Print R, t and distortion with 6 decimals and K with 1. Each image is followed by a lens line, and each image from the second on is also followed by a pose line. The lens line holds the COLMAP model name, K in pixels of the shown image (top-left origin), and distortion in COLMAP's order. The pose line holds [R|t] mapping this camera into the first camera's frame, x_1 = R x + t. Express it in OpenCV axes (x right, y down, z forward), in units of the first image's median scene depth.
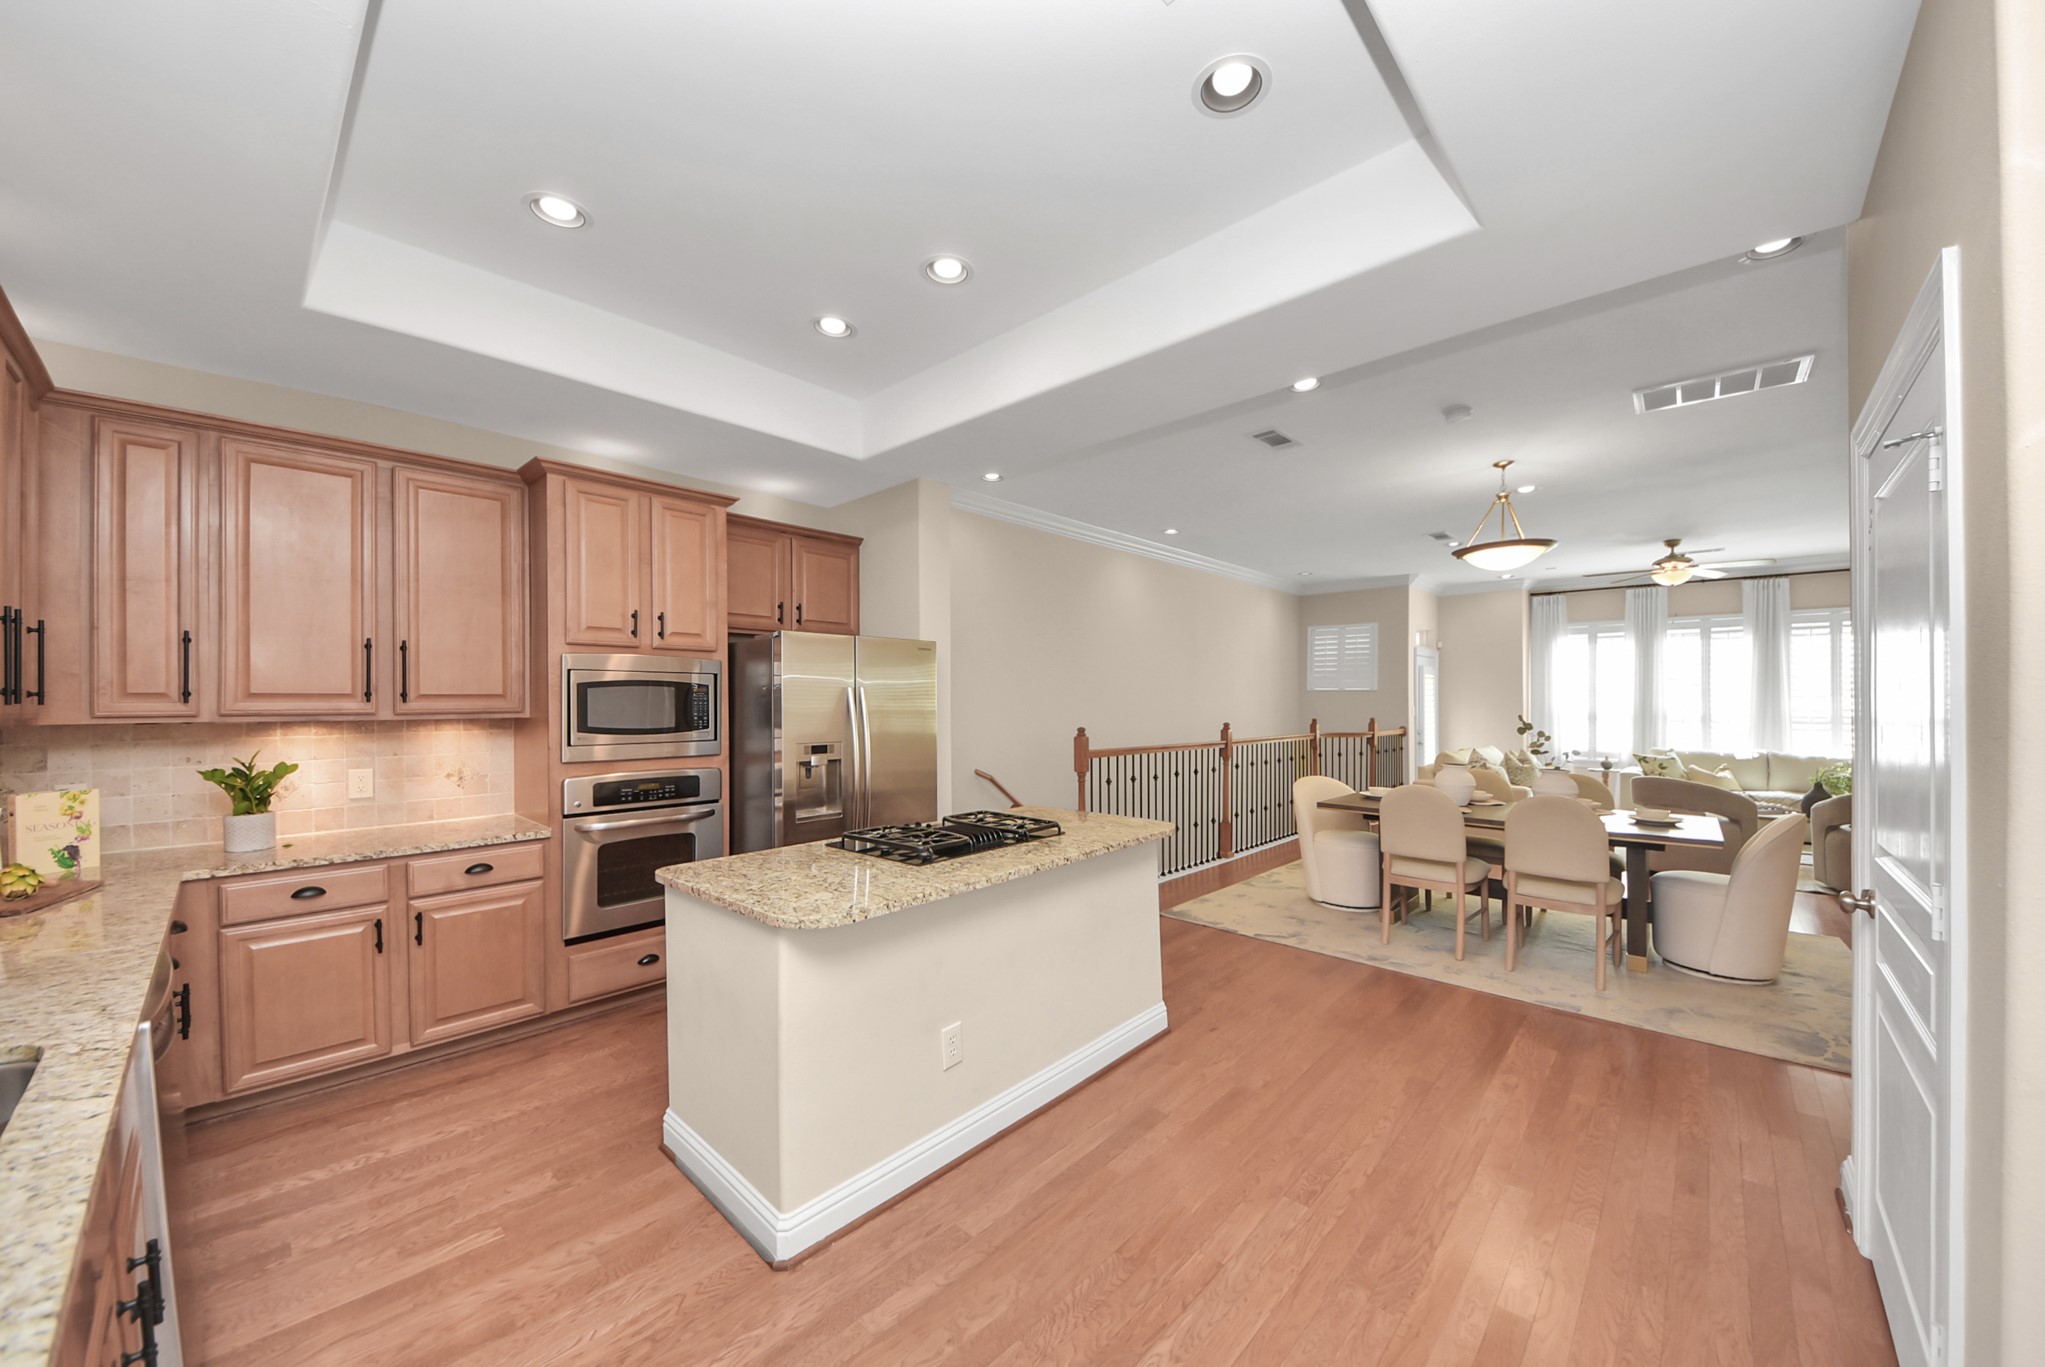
lens RADIAL K [[732.6, 0, 1035.4], [0, 732.6, 694.5], [0, 0, 1]] dist [0.033748, -0.021753]
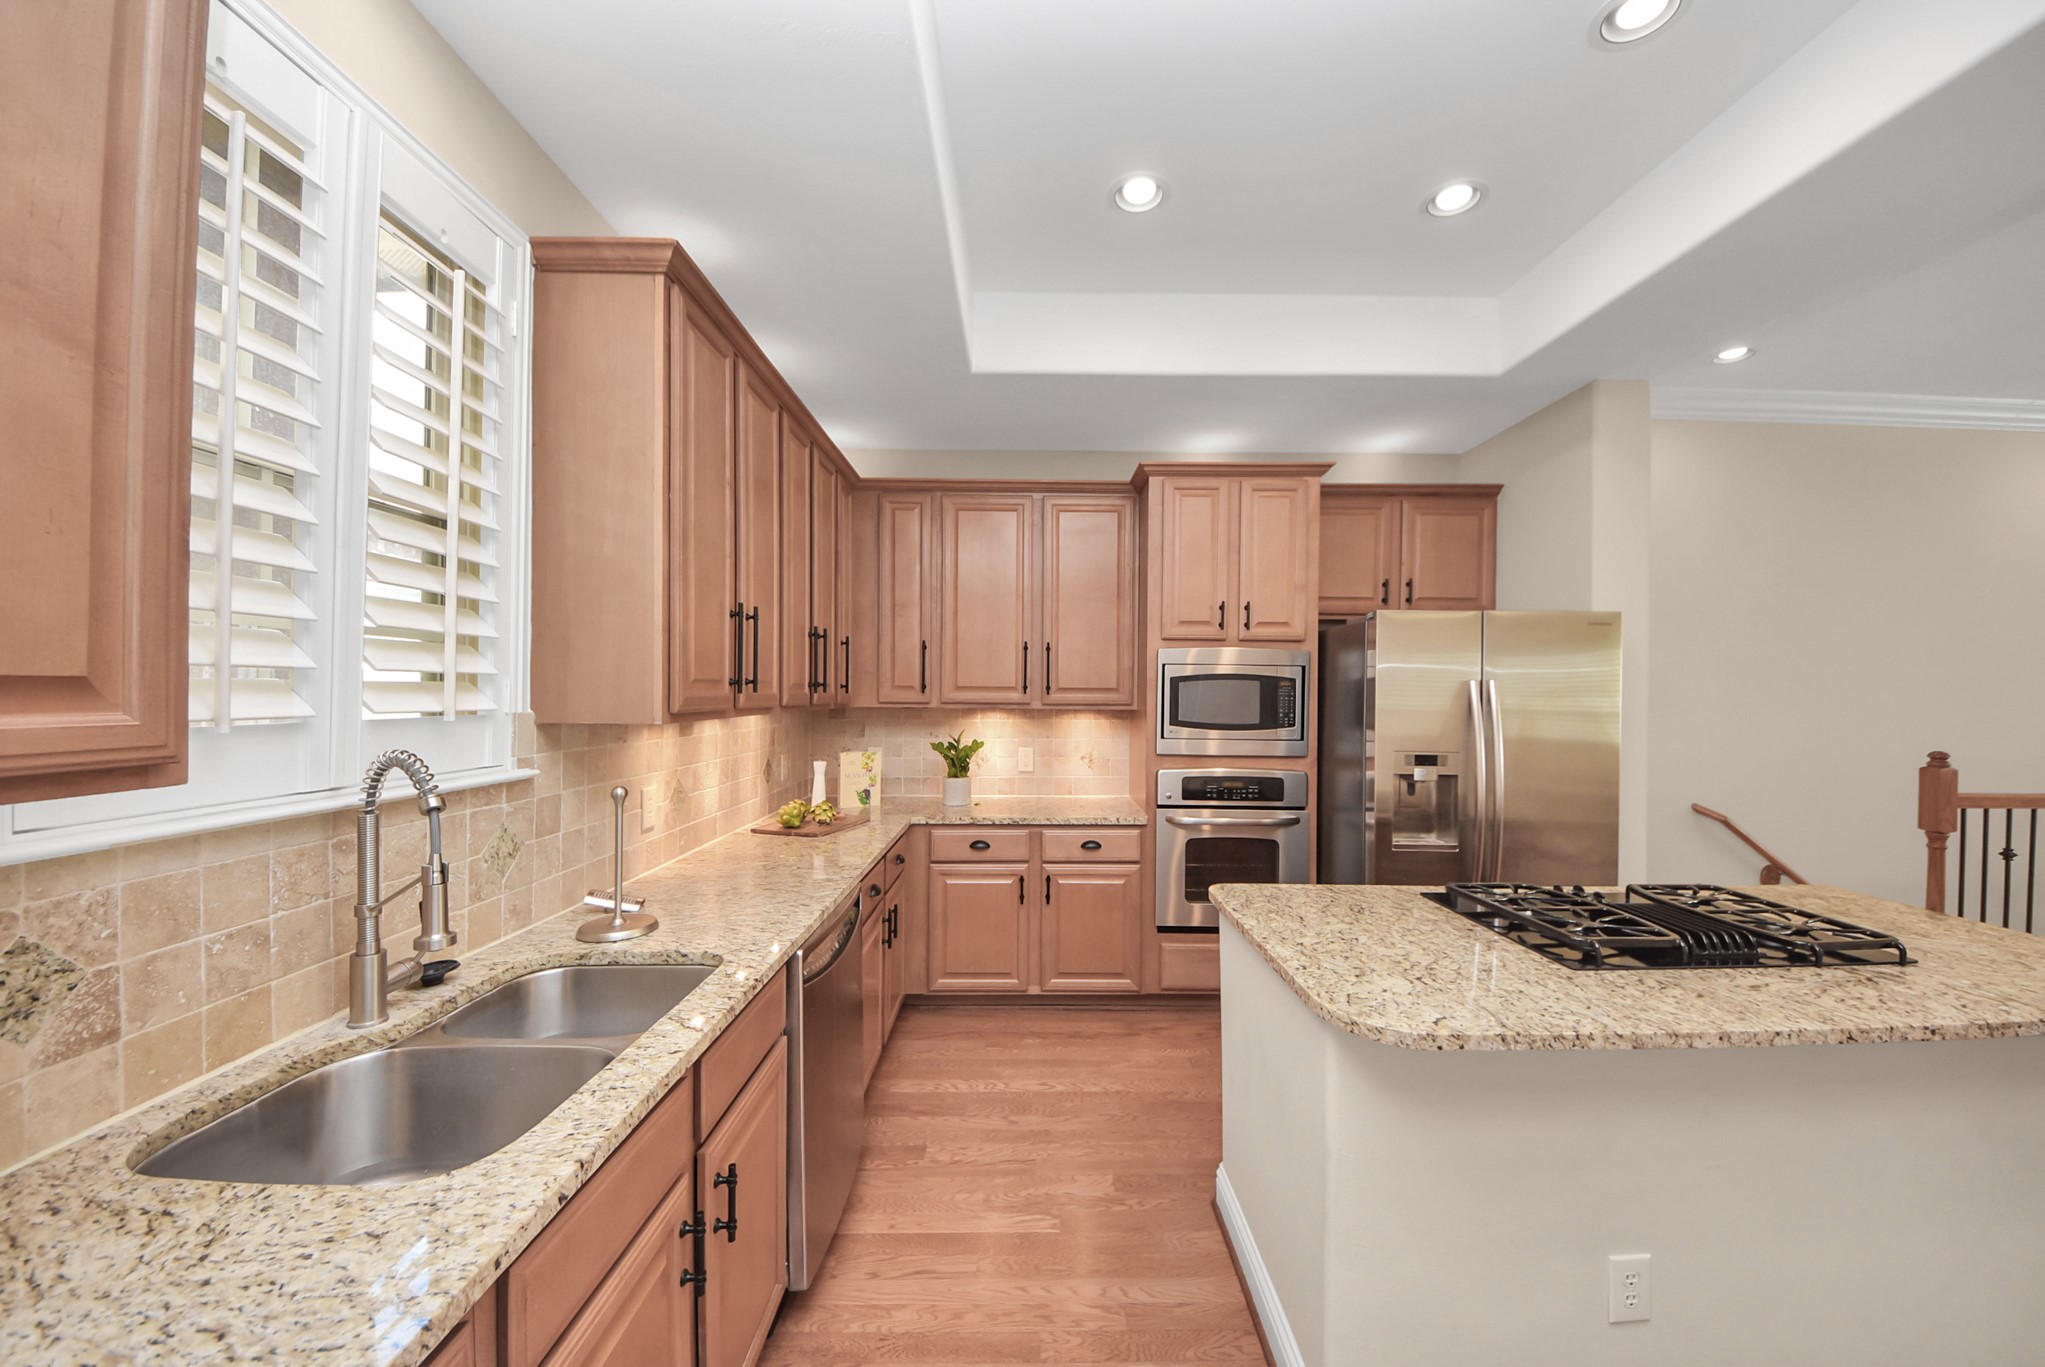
lens RADIAL K [[732.6, 0, 1035.4], [0, 732.6, 694.5], [0, 0, 1]] dist [0.033748, -0.021753]
pose [[0.690083, 0.011168, -0.723644, -0.014742], [-0.004964, 0.999930, 0.010698, -0.001376], [0.723713, -0.003790, 0.690090, 0.165391]]
